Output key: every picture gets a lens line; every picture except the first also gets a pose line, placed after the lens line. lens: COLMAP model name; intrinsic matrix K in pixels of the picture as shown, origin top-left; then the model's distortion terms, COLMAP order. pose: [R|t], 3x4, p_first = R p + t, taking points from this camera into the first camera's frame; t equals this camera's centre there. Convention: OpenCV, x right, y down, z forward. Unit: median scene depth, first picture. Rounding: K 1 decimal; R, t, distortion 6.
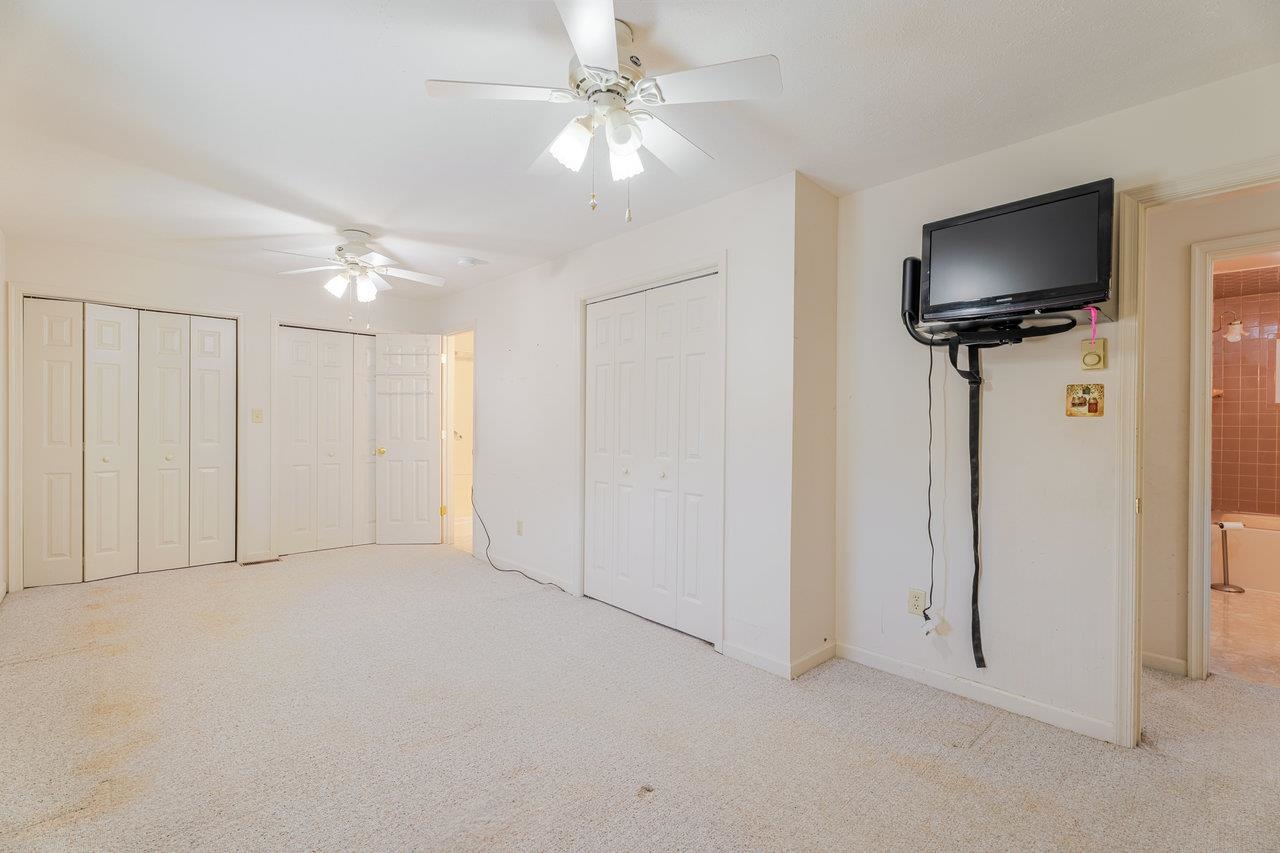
lens RADIAL K [[565.0, 0, 634.6], [0, 565.0, 429.0], [0, 0, 1]] dist [0.000599, -0.000598]
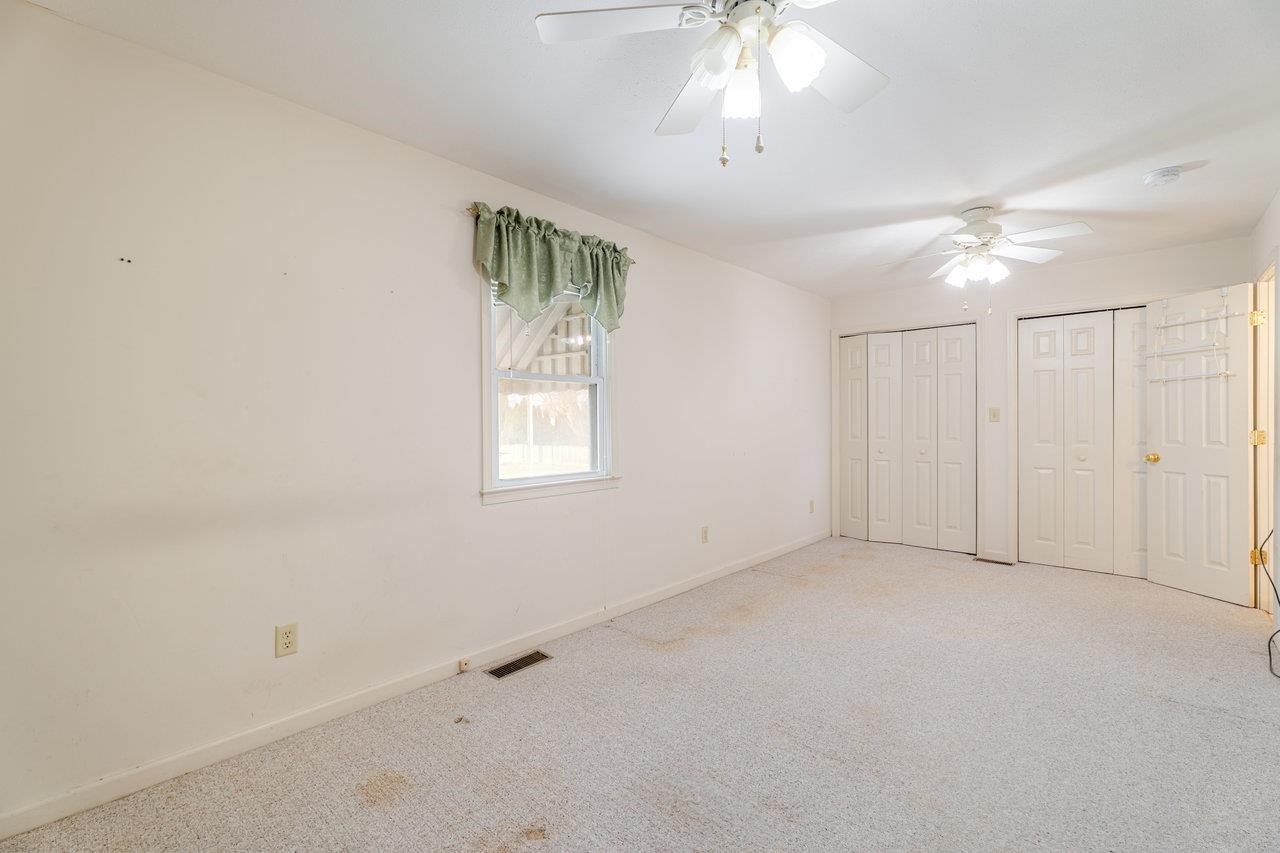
lens RADIAL K [[565.0, 0, 637.2], [0, 565.0, 425.2], [0, 0, 1]] dist [0.000599, -0.000598]
pose [[0.078808, -0.004509, -0.996880, 0.244523], [-0.006807, 0.999964, -0.005061, 0.003577], [0.996867, 0.007184, 0.078774, 0.258671]]
